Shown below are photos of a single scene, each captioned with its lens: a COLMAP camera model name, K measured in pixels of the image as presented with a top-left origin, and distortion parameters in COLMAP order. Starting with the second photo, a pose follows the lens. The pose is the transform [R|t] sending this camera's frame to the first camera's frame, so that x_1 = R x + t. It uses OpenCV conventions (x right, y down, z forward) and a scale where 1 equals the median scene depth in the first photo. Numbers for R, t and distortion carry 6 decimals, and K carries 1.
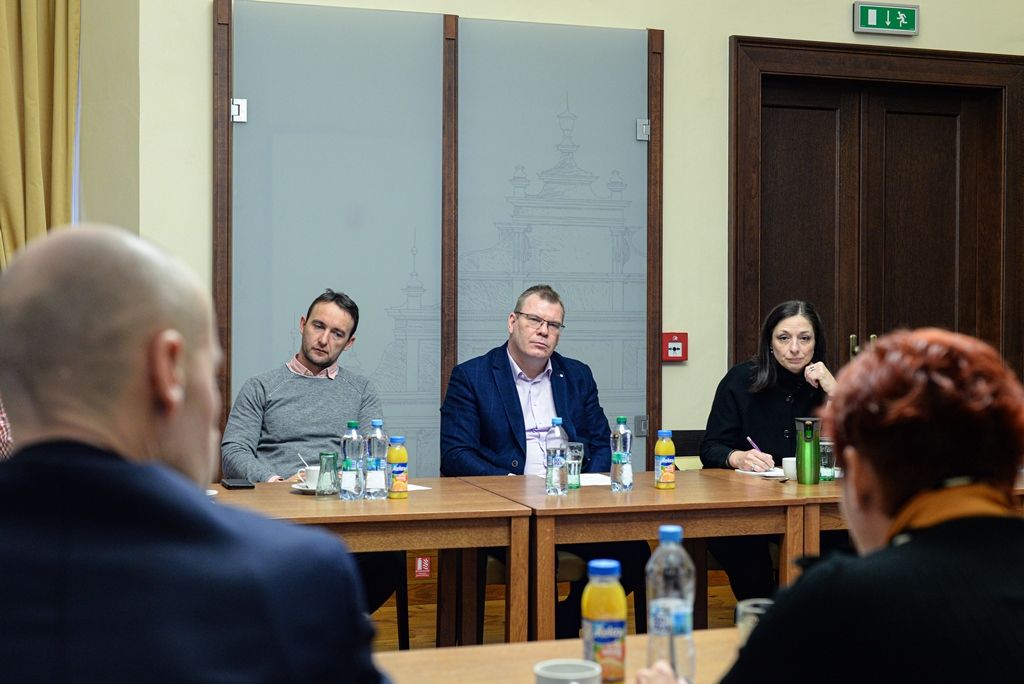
lens RADIAL K [[1439.1, 0, 512.3], [0, 1439.1, 343.3], [0, 0, 1]] dist [-0.014091, 0.000000]
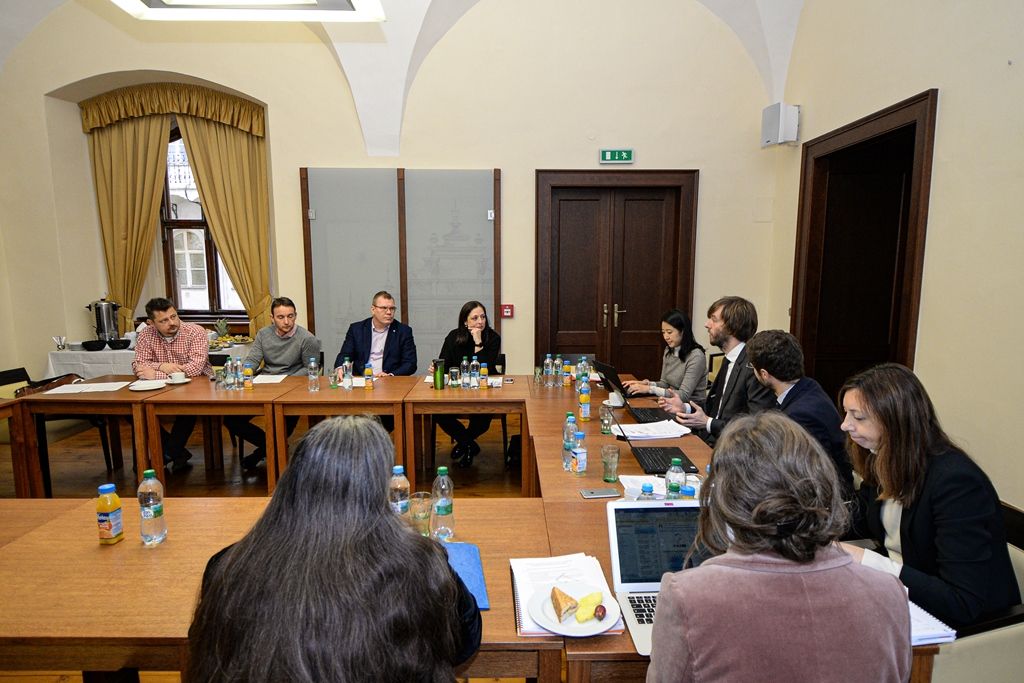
lens RADIAL K [[561.2, 0, 512.7], [0, 561.2, 344.0], [0, 0, 1]] dist [0.006278, 0.000041]
pose [[0.960869, 0.030602, -0.275306, 0.374721], [0.000021, 0.993871, 0.110548, -0.044685], [0.277002, -0.106228, 0.954979, 0.146817]]
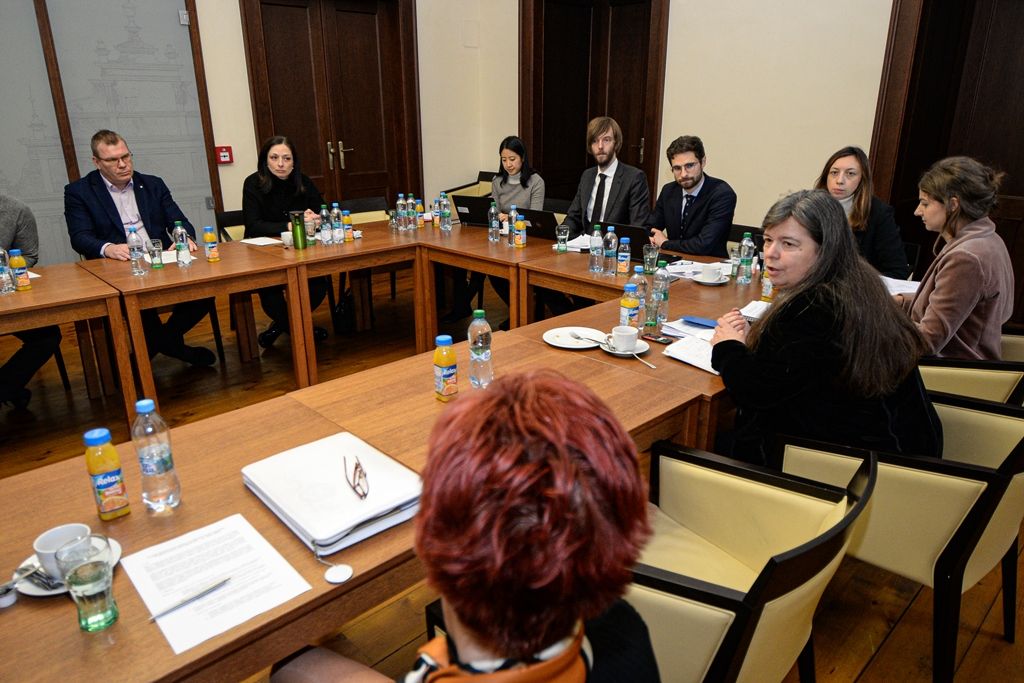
lens RADIAL K [[681.3, 0, 513.7], [0, 681.3, 339.2], [0, 0, 1]] dist [-0.012443, -0.006111]
pose [[0.894122, -0.152526, 0.421049, 0.047224], [0.015948, 0.950459, 0.310440, -0.035348], [-0.447540, -0.270856, 0.852259, 0.091204]]
